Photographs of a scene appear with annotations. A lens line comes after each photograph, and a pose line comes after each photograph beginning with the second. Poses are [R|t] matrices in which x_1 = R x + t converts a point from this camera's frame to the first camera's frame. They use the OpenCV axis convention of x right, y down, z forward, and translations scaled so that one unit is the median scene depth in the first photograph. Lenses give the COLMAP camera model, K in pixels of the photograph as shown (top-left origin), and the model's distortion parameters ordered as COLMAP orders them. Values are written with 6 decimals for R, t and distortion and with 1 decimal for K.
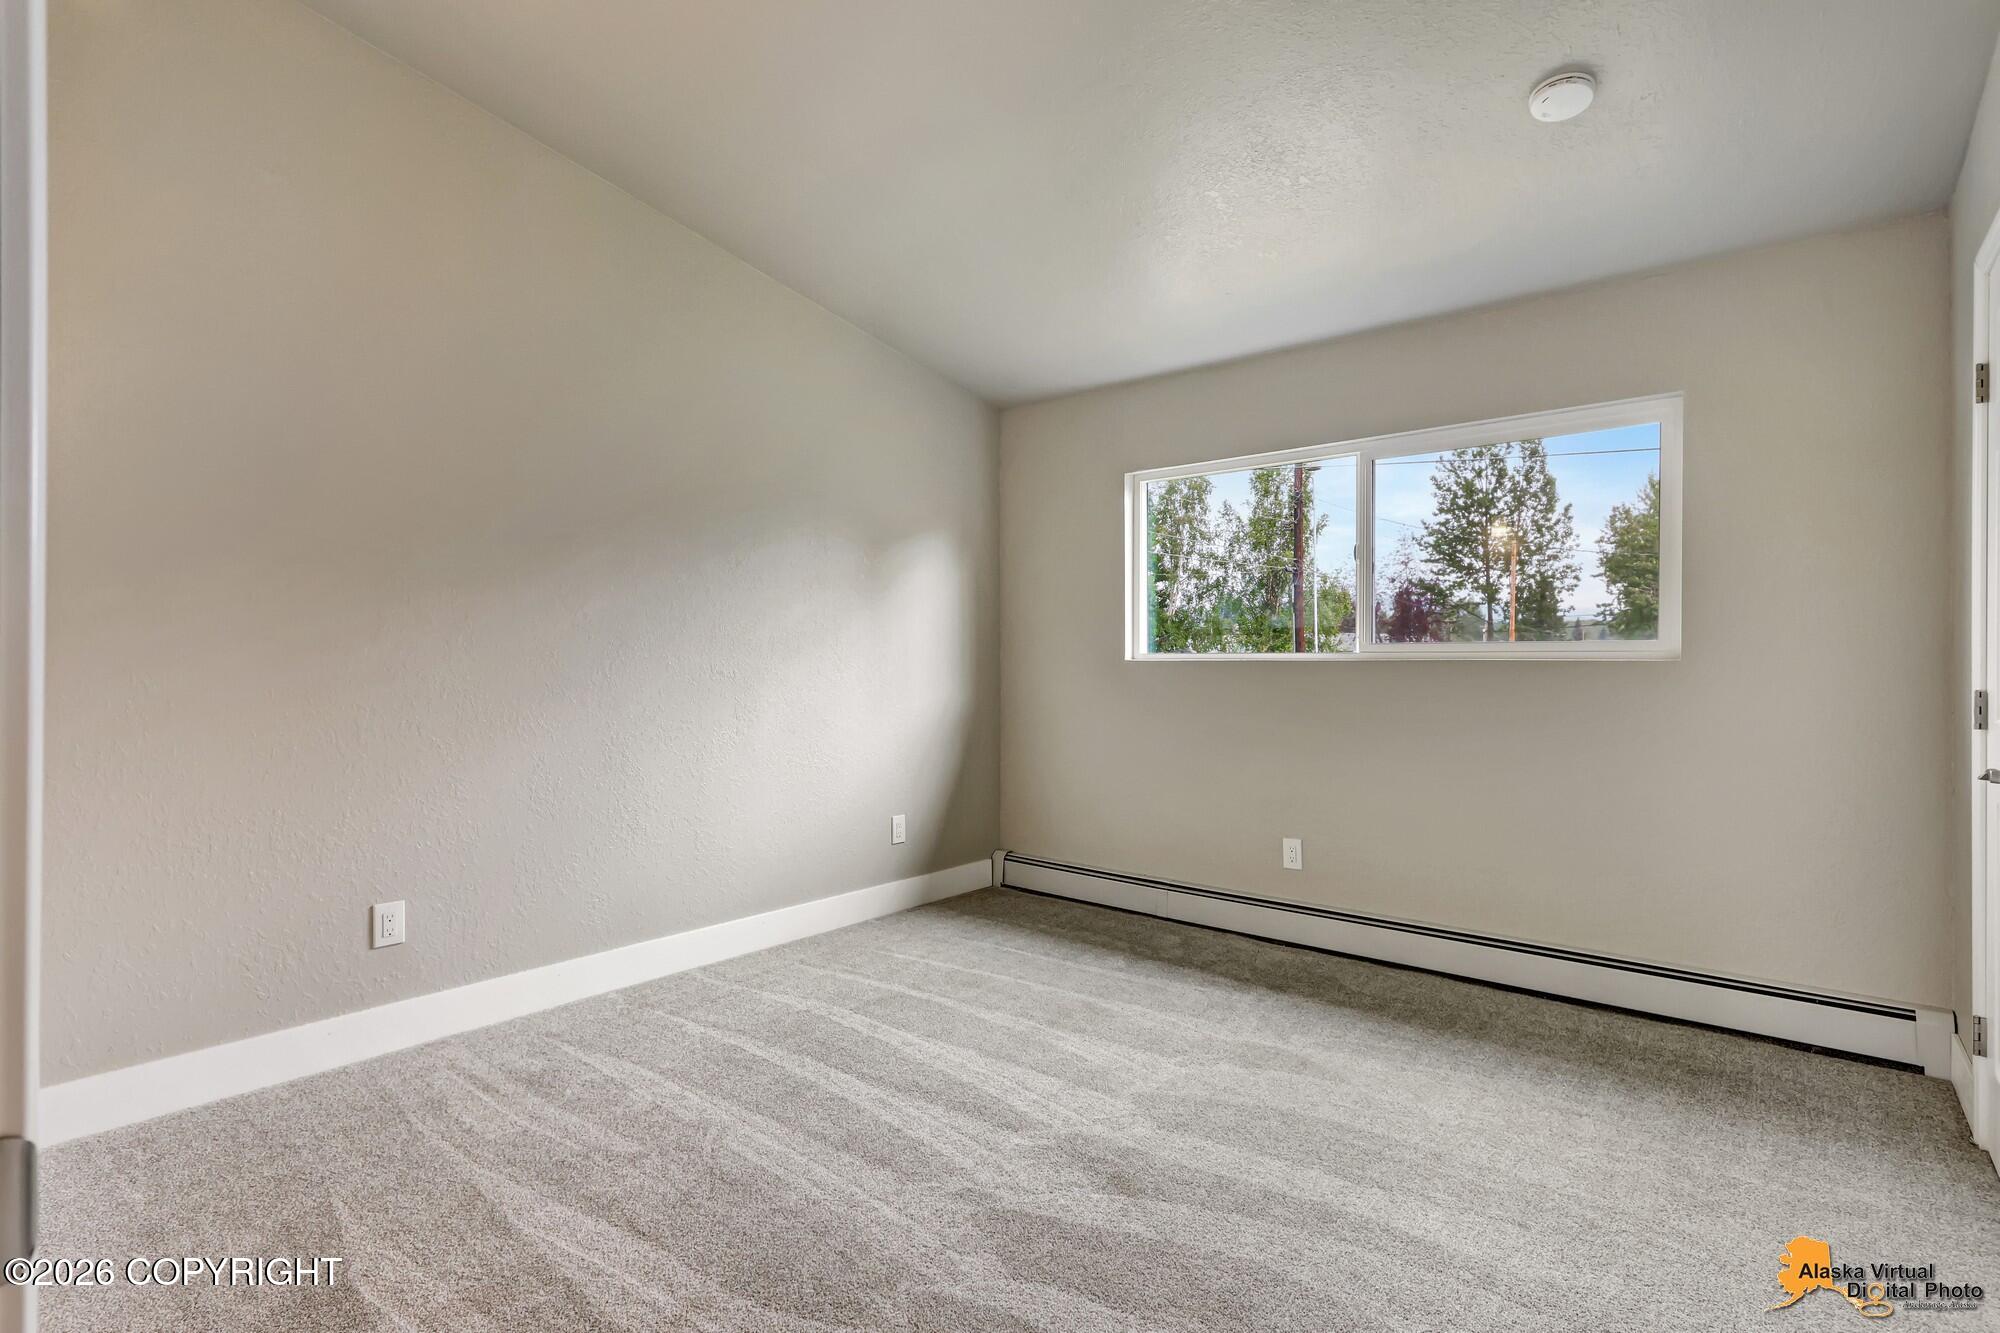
lens RADIAL K [[954.9, 0, 1000.2], [0, 954.9, 664.0], [0, 0, 1]] dist [0.002801, -0.000965]
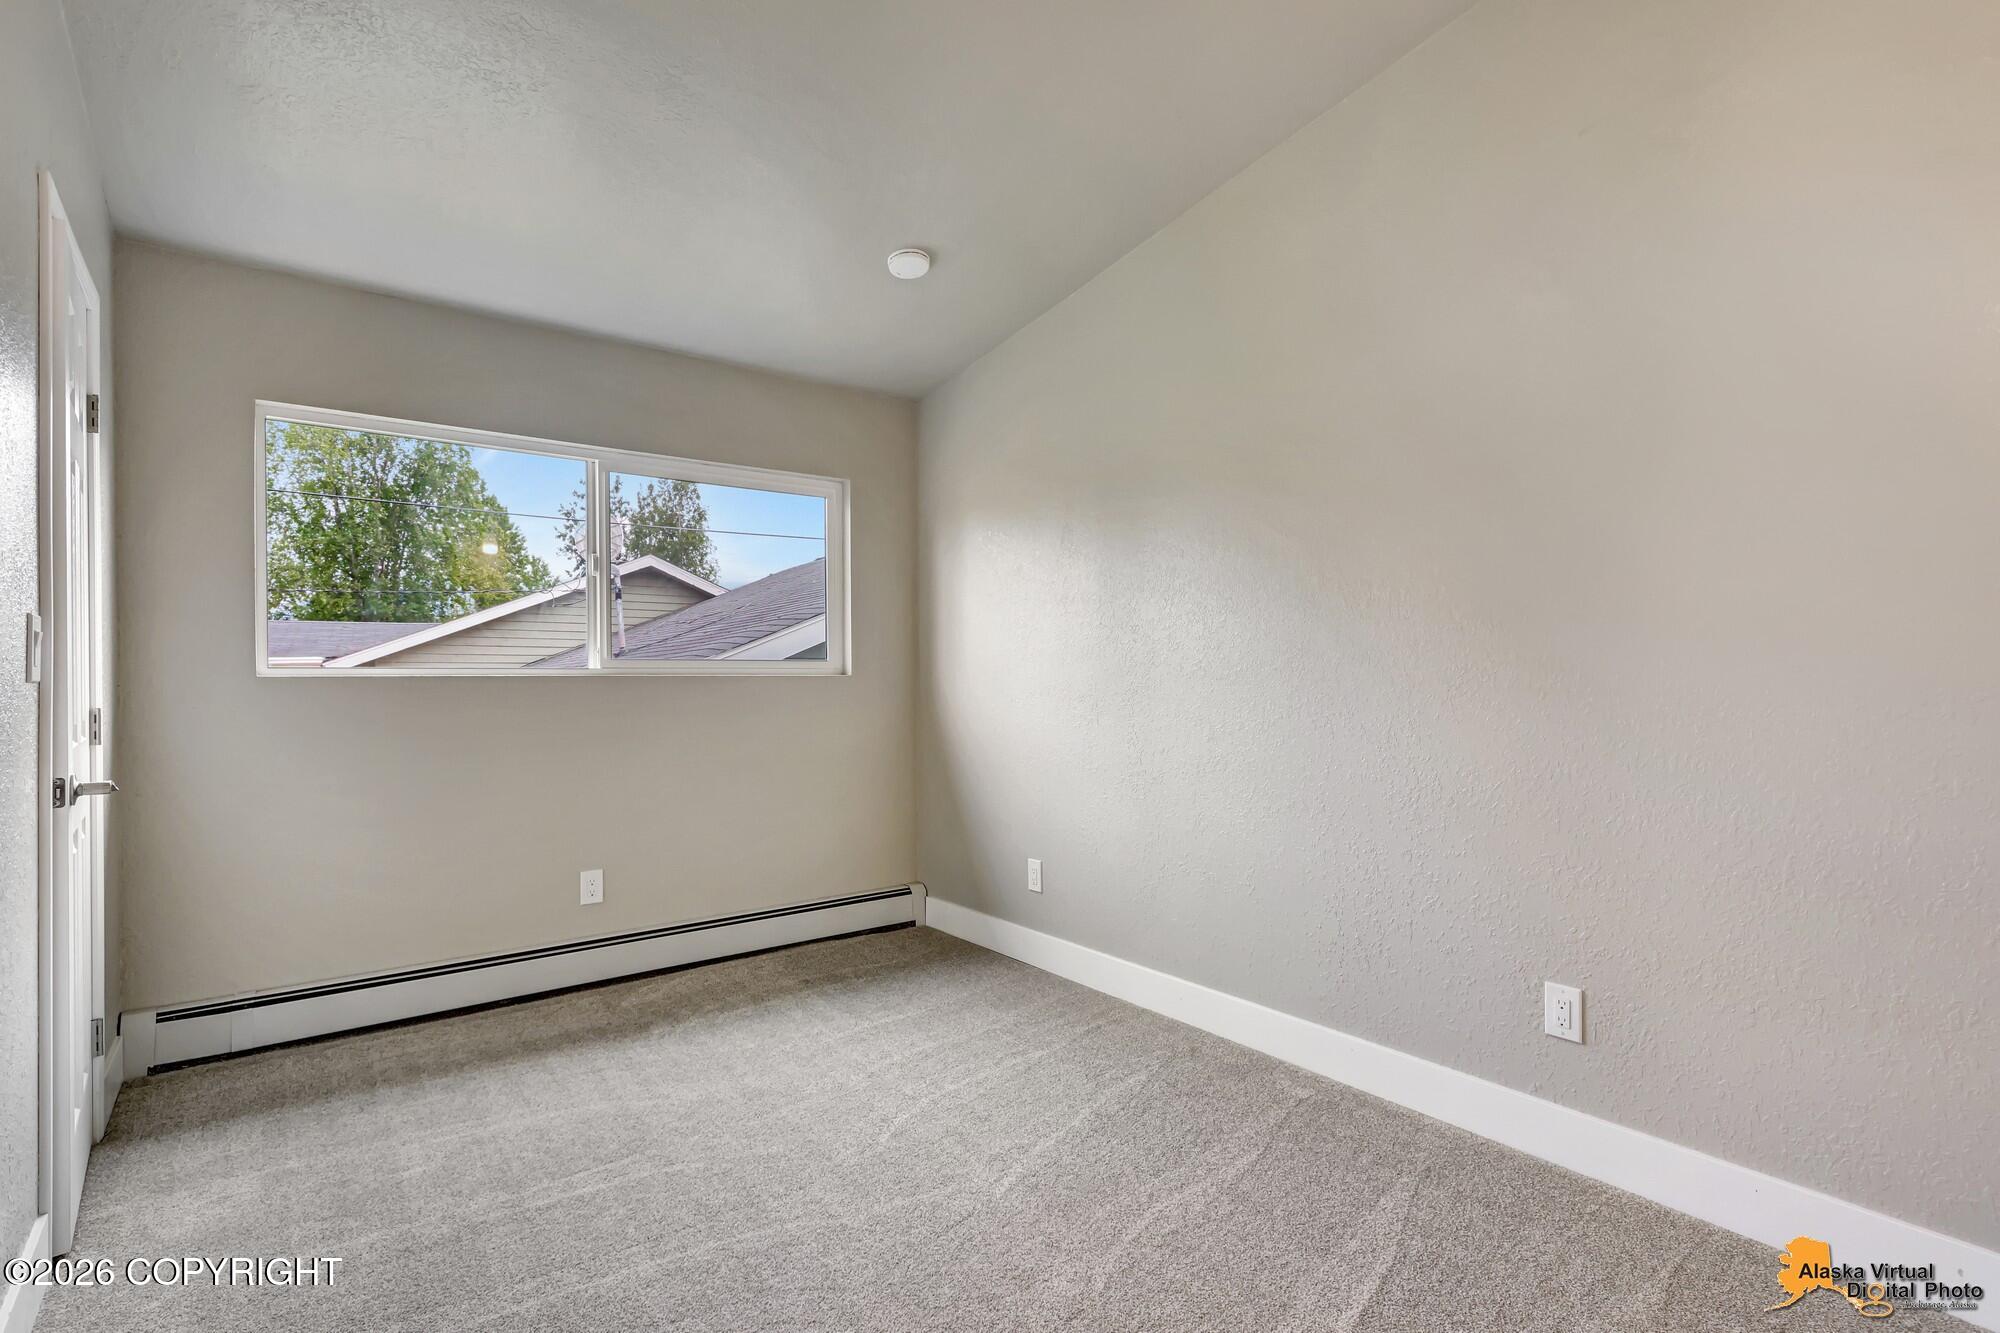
lens RADIAL K [[954.9, 0, 999.5], [0, 954.9, 673.8], [0, 0, 1]] dist [0.002801, -0.000965]
pose [[0.199459, -0.000735, 0.979906, -0.512722], [0.006905, 0.999976, -0.000655, -0.002613], [-0.979882, 0.006897, 0.199460, 0.431634]]
